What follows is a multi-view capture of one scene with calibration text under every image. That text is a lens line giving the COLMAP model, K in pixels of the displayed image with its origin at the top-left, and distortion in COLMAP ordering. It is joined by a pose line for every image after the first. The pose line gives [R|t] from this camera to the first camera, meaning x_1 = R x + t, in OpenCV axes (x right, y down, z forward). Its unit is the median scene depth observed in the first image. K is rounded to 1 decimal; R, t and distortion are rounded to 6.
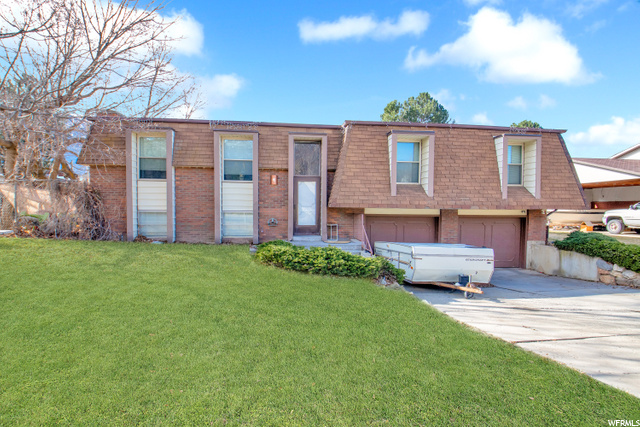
lens RADIAL K [[280.8, 0, 316.6], [0, 280.8, 213.3], [0, 0, 1]] dist [0.001029, -0.014963]
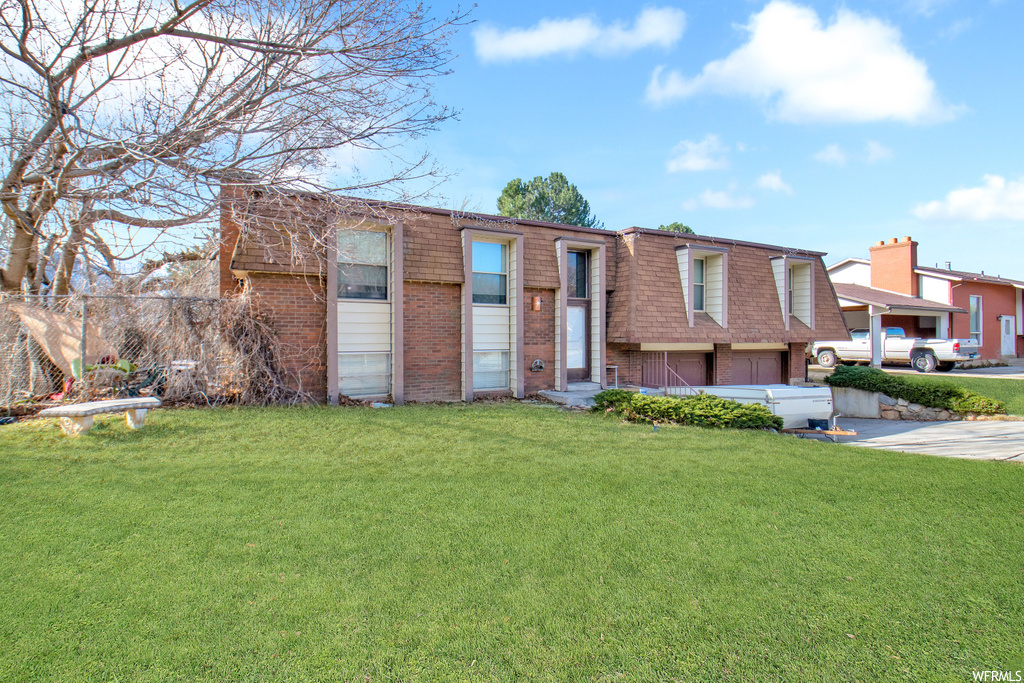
lens RADIAL K [[449.3, 0, 506.5], [0, 449.3, 341.1], [0, 0, 1]] dist [0.001029, -0.014963]
pose [[0.941853, -0.011331, 0.335835, -0.596320], [0.015409, 0.999836, -0.009480, -0.018374], [-0.335672, 0.014103, 0.941873, -0.011030]]
